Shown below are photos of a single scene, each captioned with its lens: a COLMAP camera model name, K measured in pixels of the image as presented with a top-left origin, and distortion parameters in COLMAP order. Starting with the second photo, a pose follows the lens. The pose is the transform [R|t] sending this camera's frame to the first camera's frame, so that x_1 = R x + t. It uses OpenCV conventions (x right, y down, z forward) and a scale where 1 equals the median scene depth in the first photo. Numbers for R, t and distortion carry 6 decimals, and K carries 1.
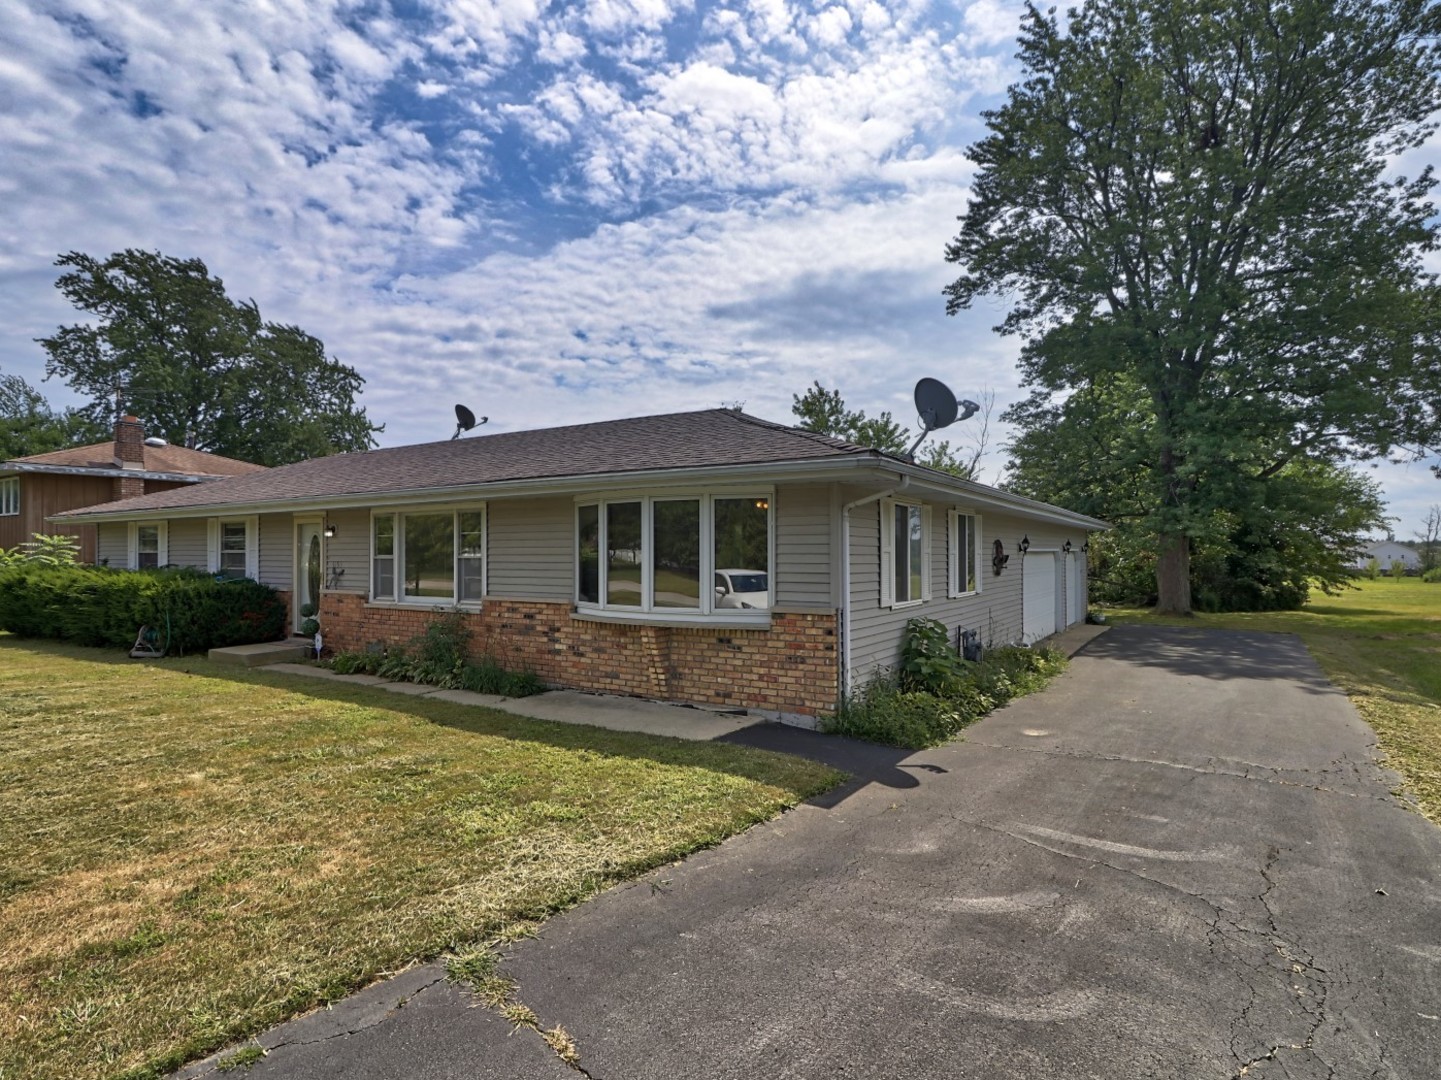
lens RADIAL K [[772.4, 0, 716.4], [0, 772.4, 544.4], [0, 0, 1]] dist [0.001627, -0.000212]
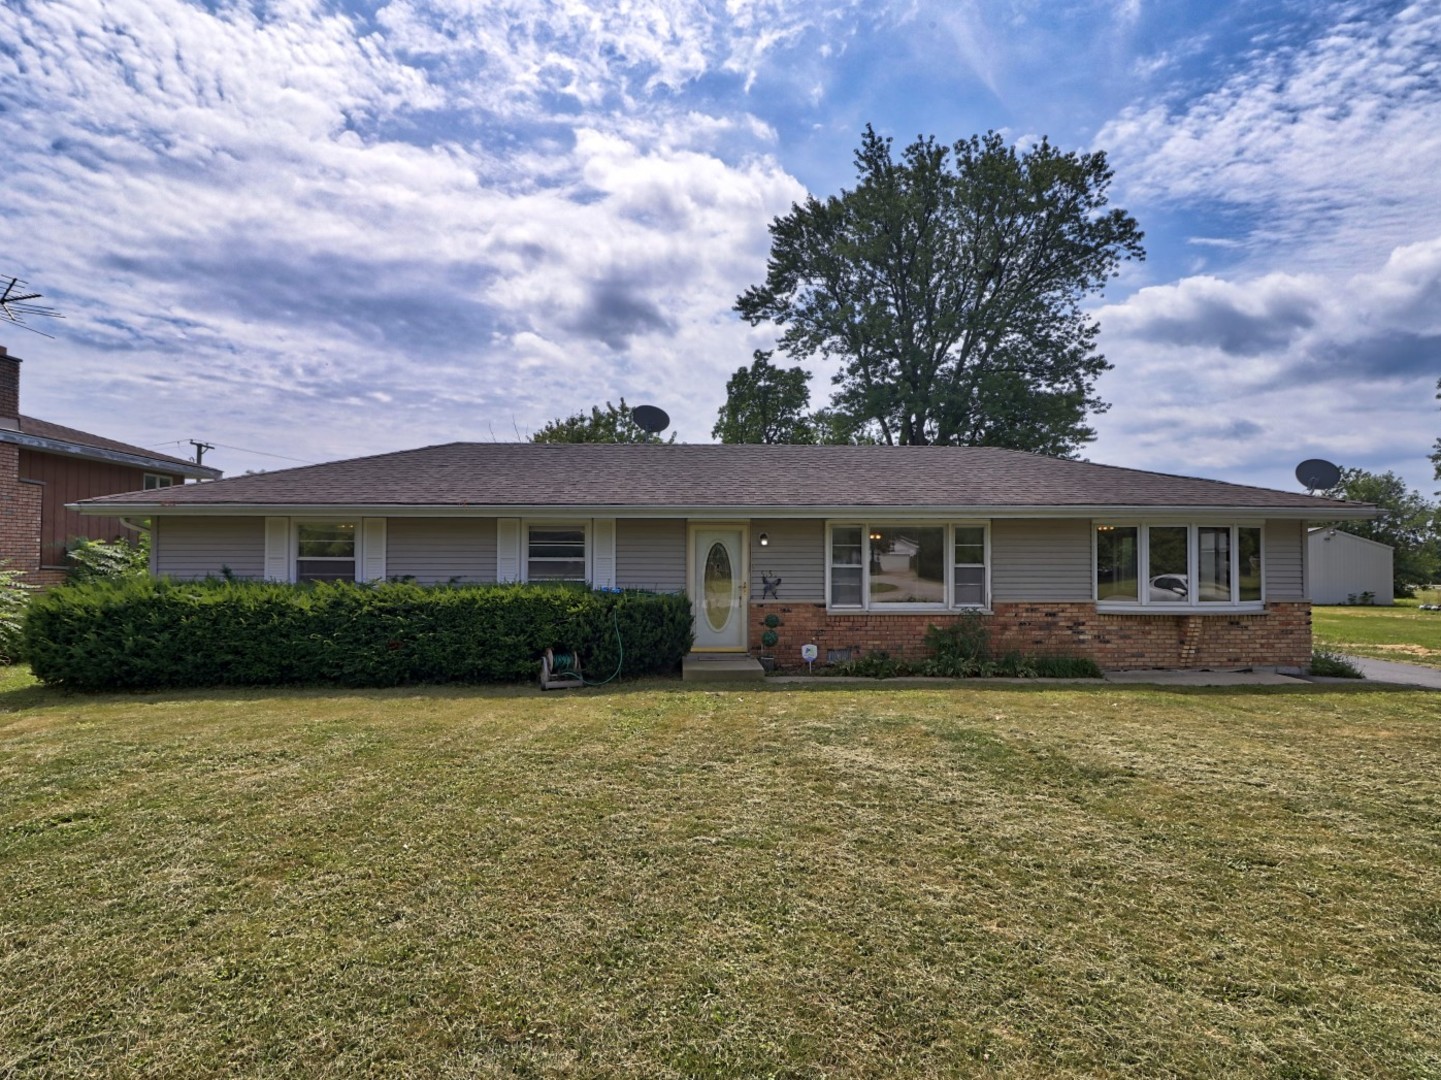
lens RADIAL K [[772.4, 0, 716.4], [0, 772.4, 544.4], [0, 0, 1]] dist [0.001627, -0.000212]
pose [[0.822645, 0.015452, 0.568345, -1.351840], [-0.009725, 0.999867, -0.013108, 0.003258], [-0.568472, 0.005256, 0.822686, 0.289039]]
